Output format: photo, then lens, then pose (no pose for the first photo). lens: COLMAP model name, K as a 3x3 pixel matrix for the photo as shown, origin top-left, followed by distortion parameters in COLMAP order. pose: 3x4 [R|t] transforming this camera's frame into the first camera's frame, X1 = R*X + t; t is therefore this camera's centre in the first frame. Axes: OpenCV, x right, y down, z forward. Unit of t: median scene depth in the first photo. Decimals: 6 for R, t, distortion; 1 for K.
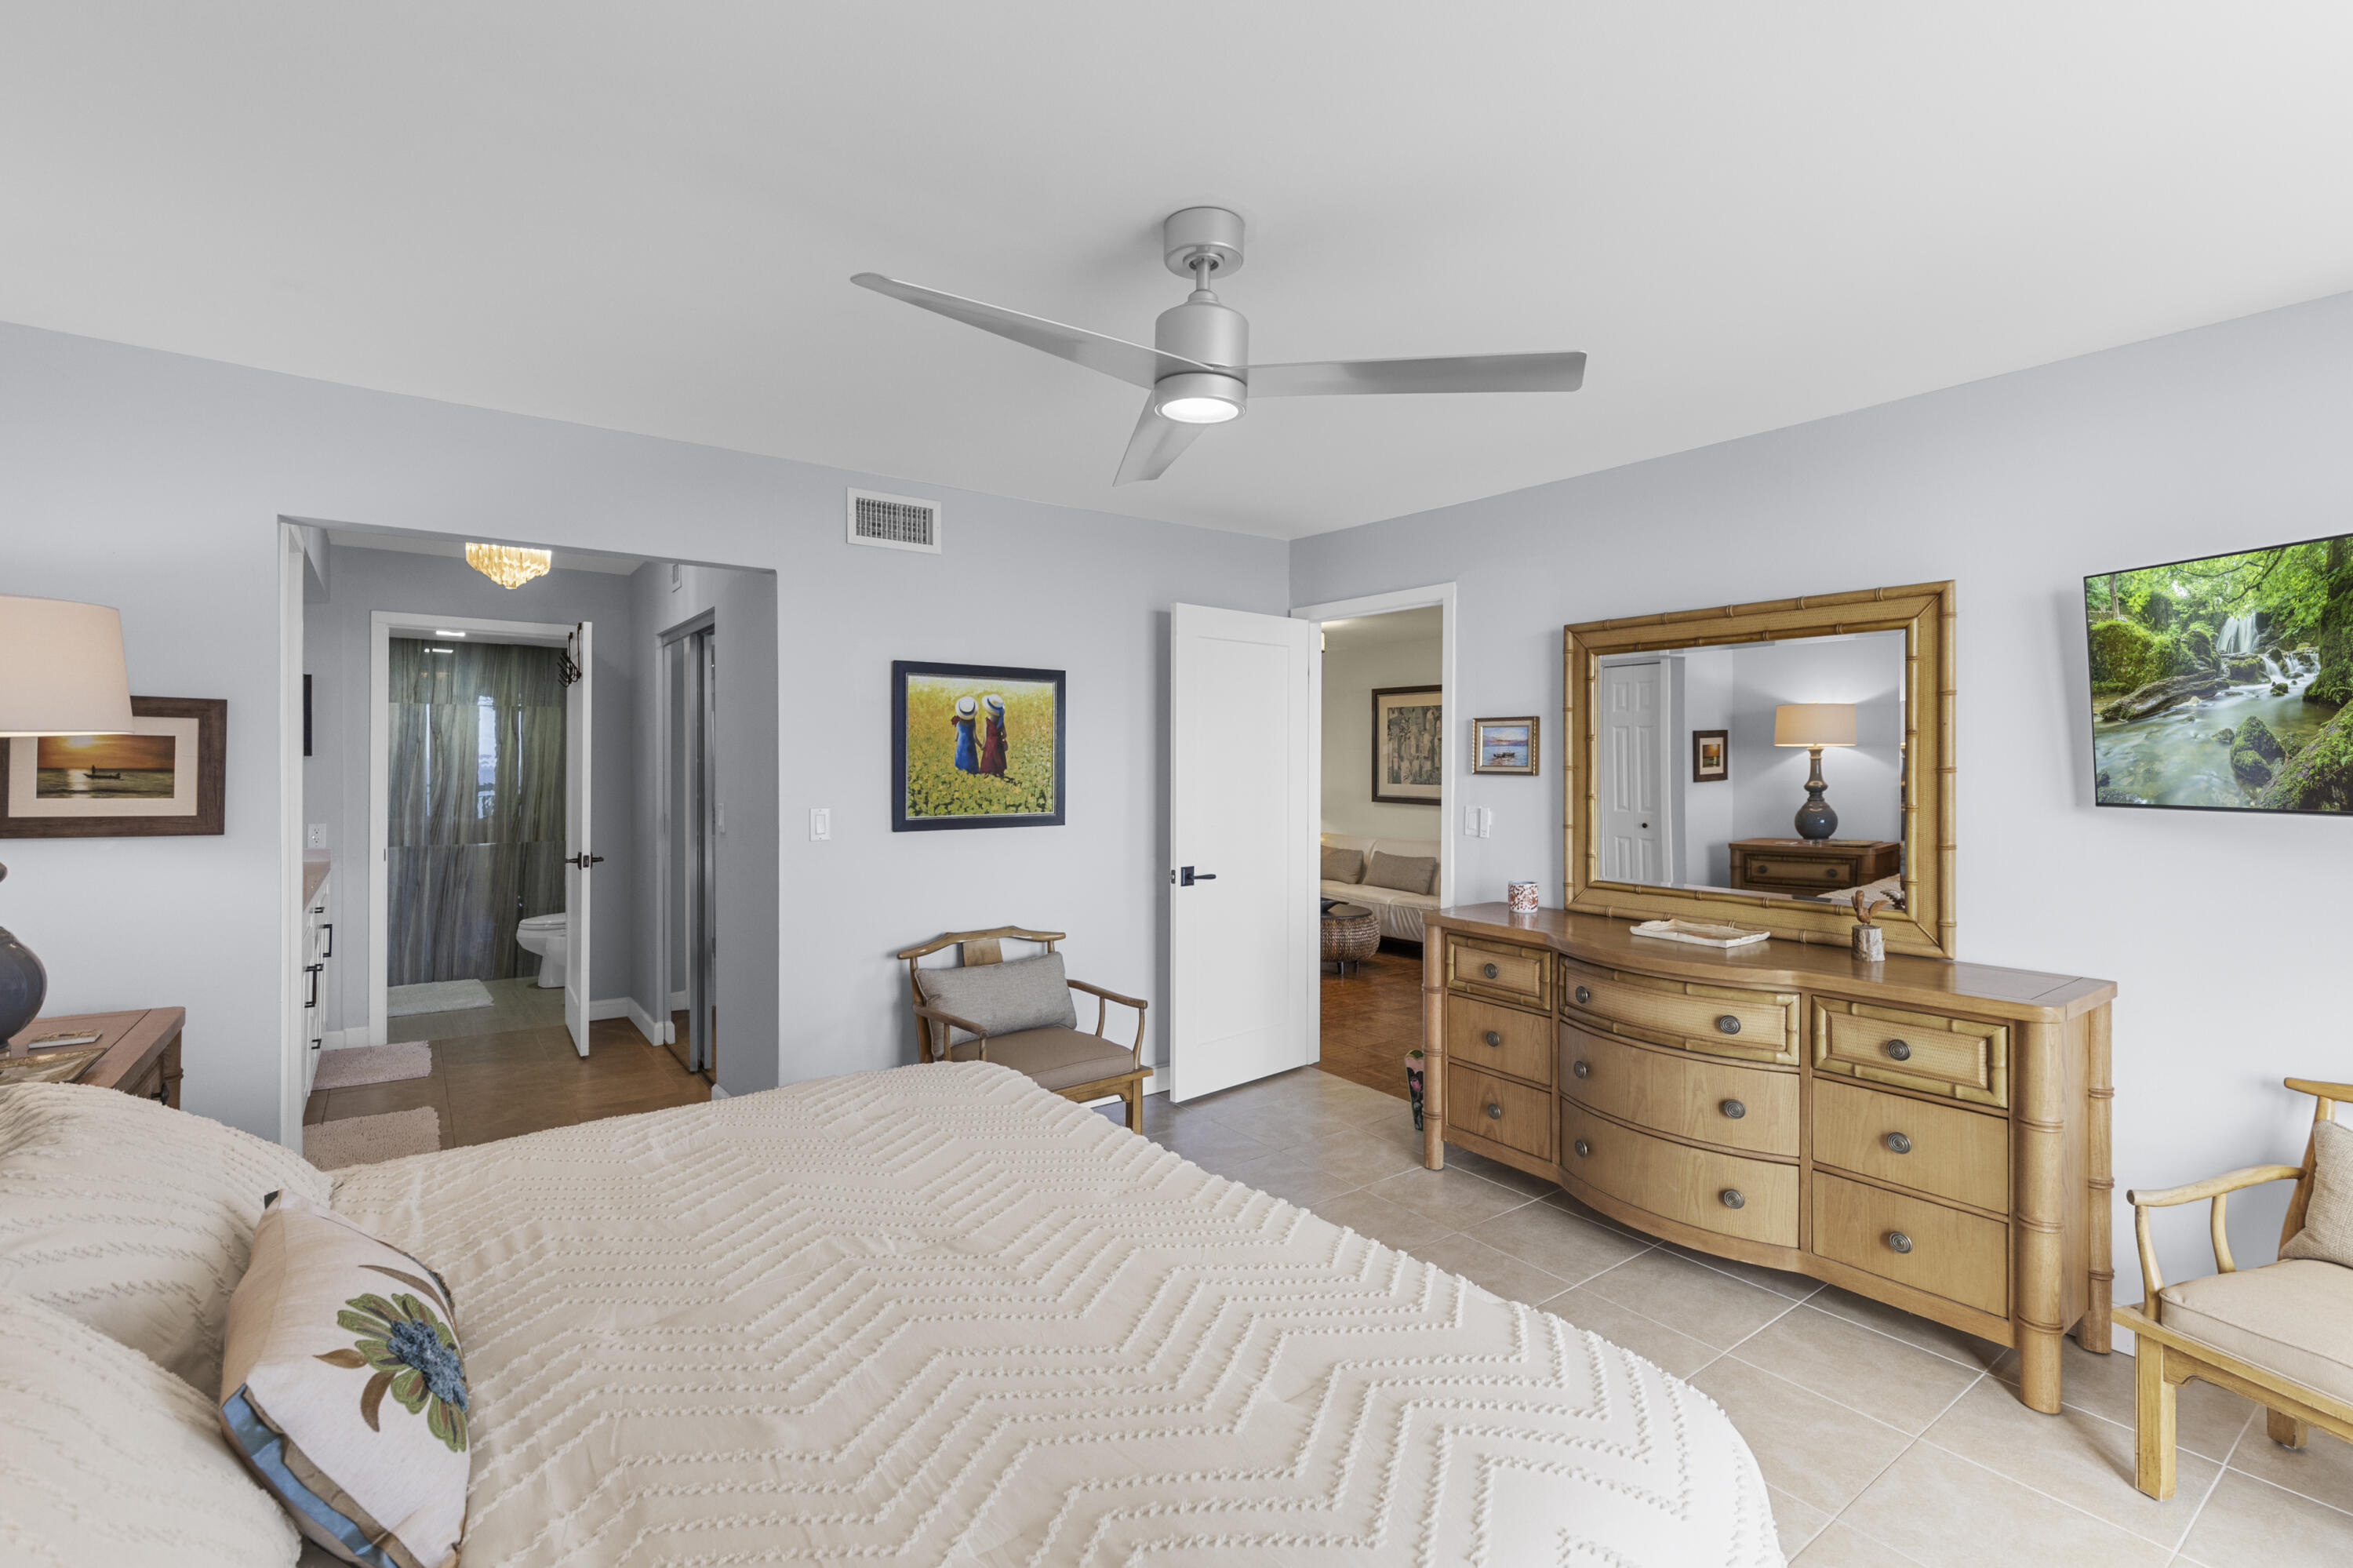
lens RADIAL K [[1085.9, 0, 1178.2], [0, 1085.9, 767.3], [0, 0, 1]] dist [0.017528, -0.000483]
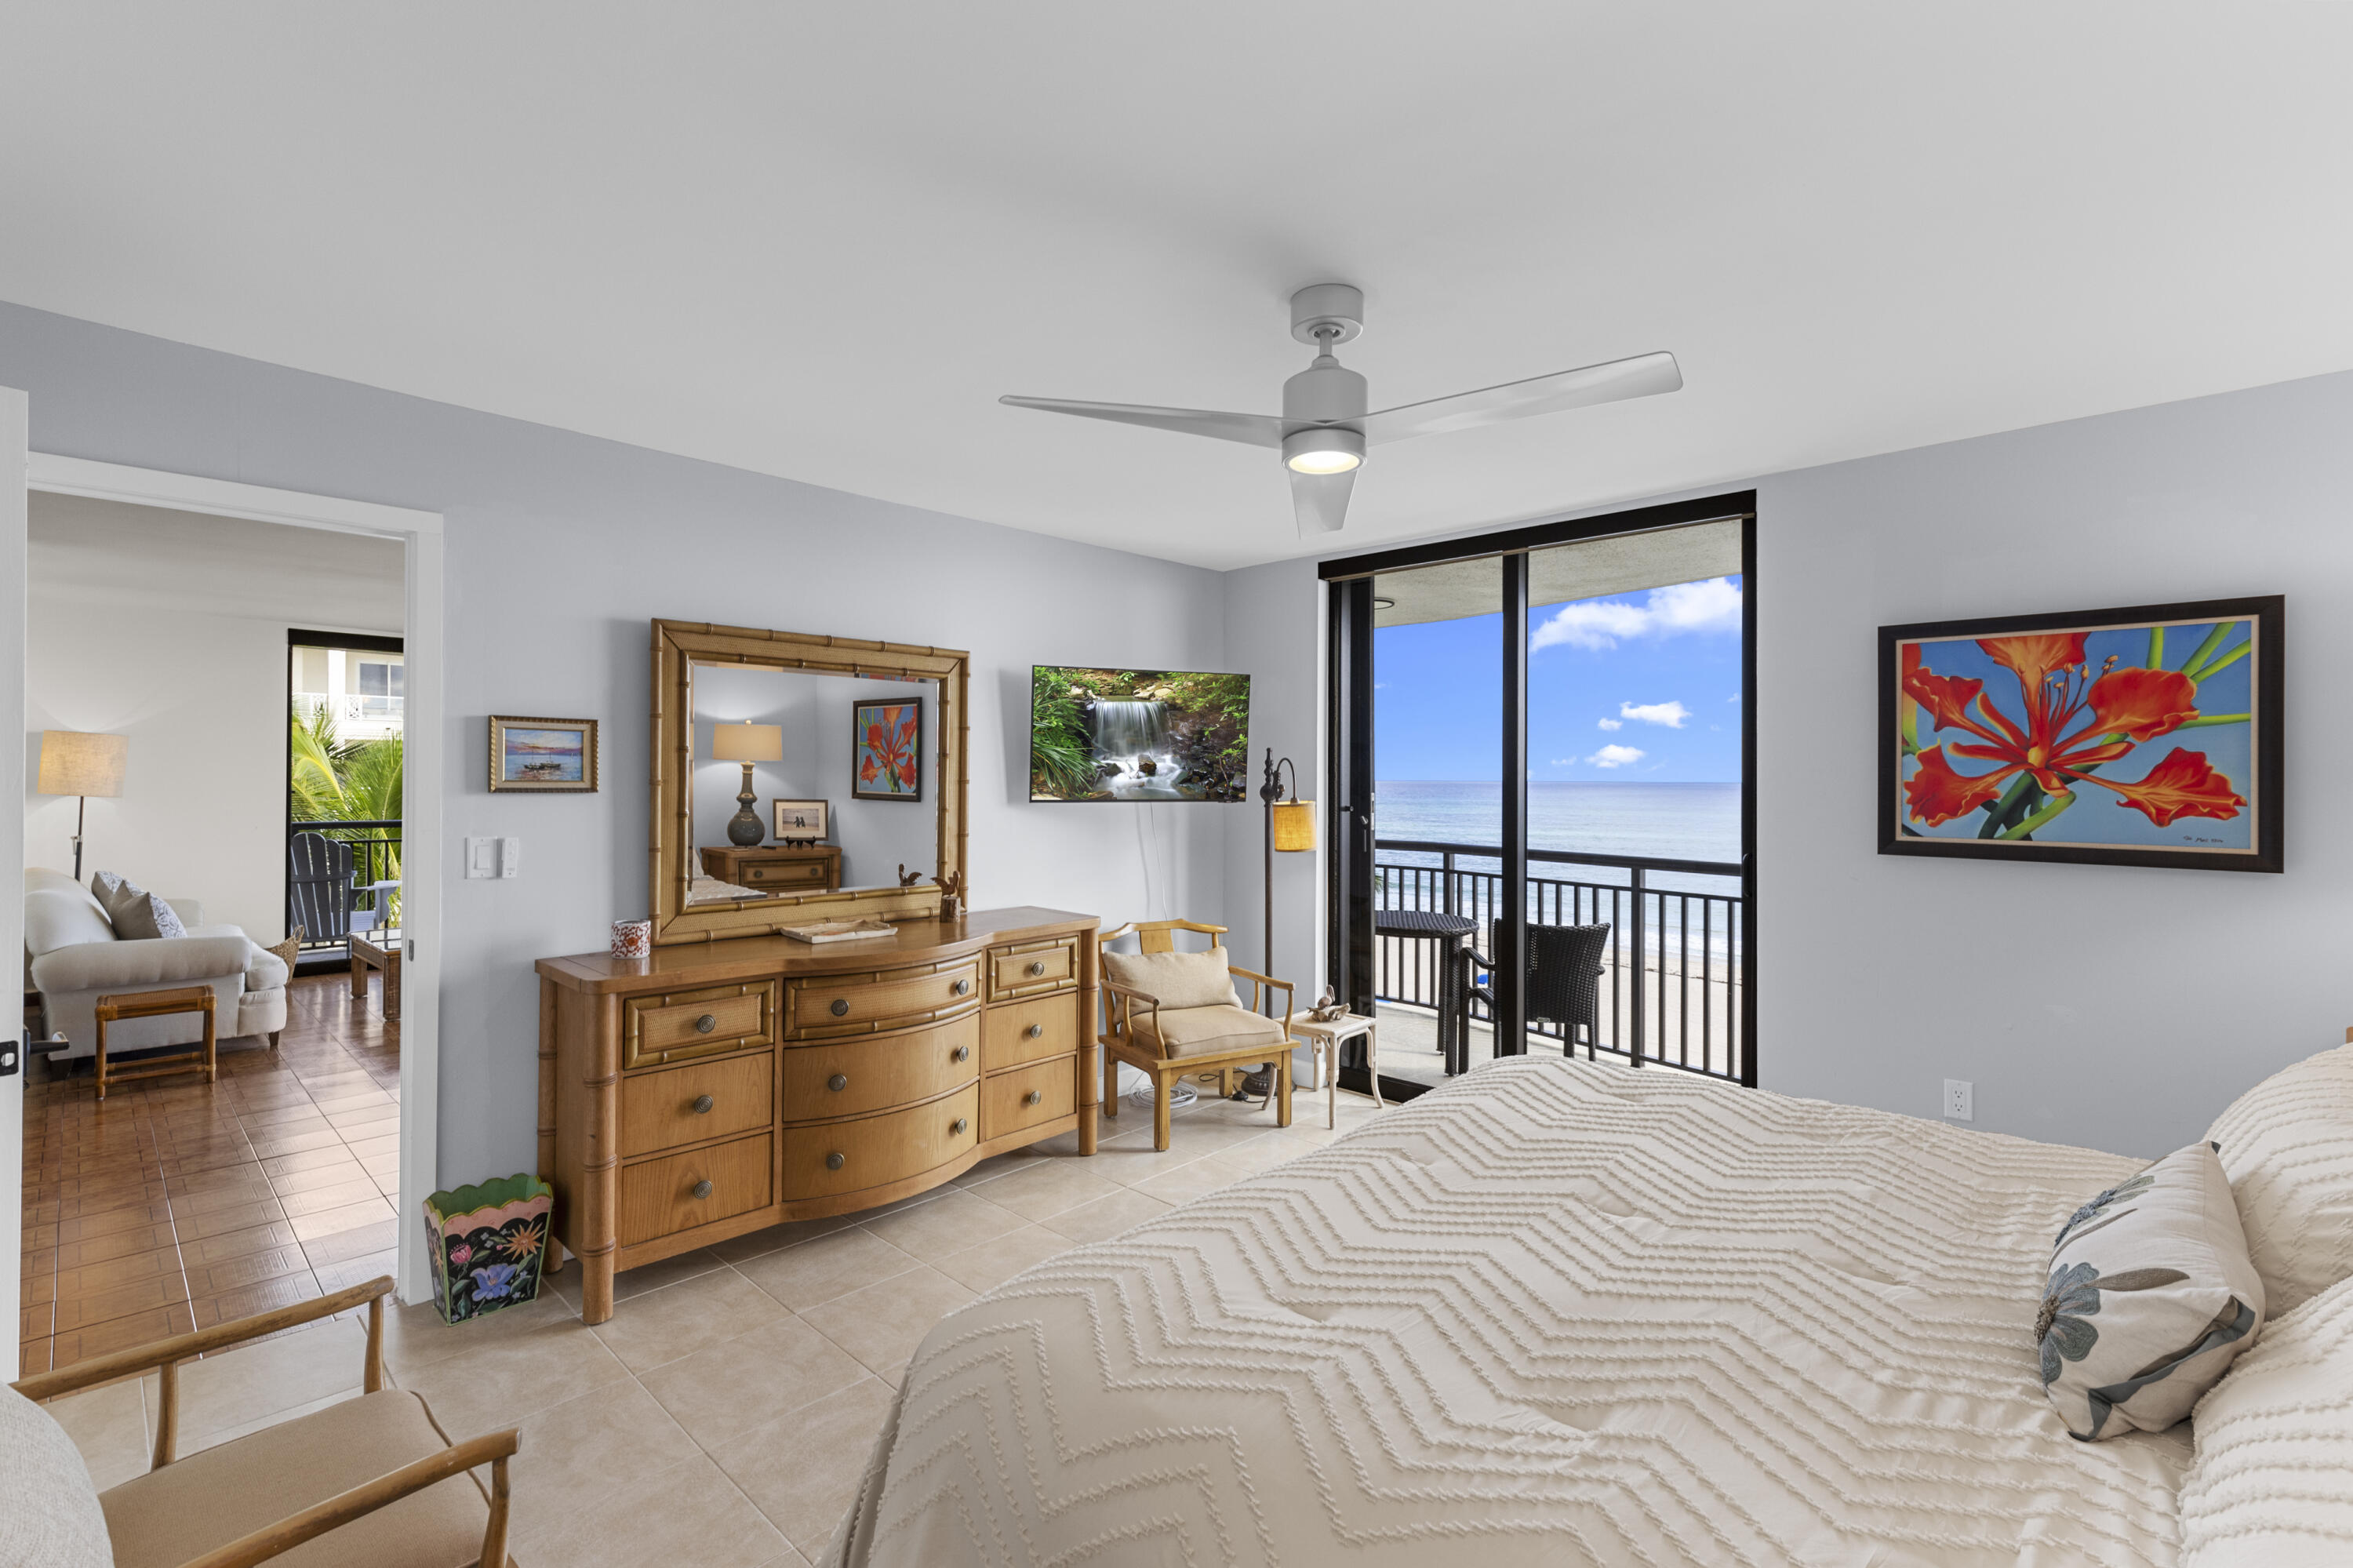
lens RADIAL K [[1070.7, 0, 1181.4], [0, 1070.7, 743.2], [0, 0, 1]] dist [-0.000958, -0.000210]
pose [[-0.188615, 0.023795, 0.981763, -0.596252], [0.000106, 0.999707, -0.024209, -0.010675], [-0.982051, -0.004462, -0.188562, 0.782744]]
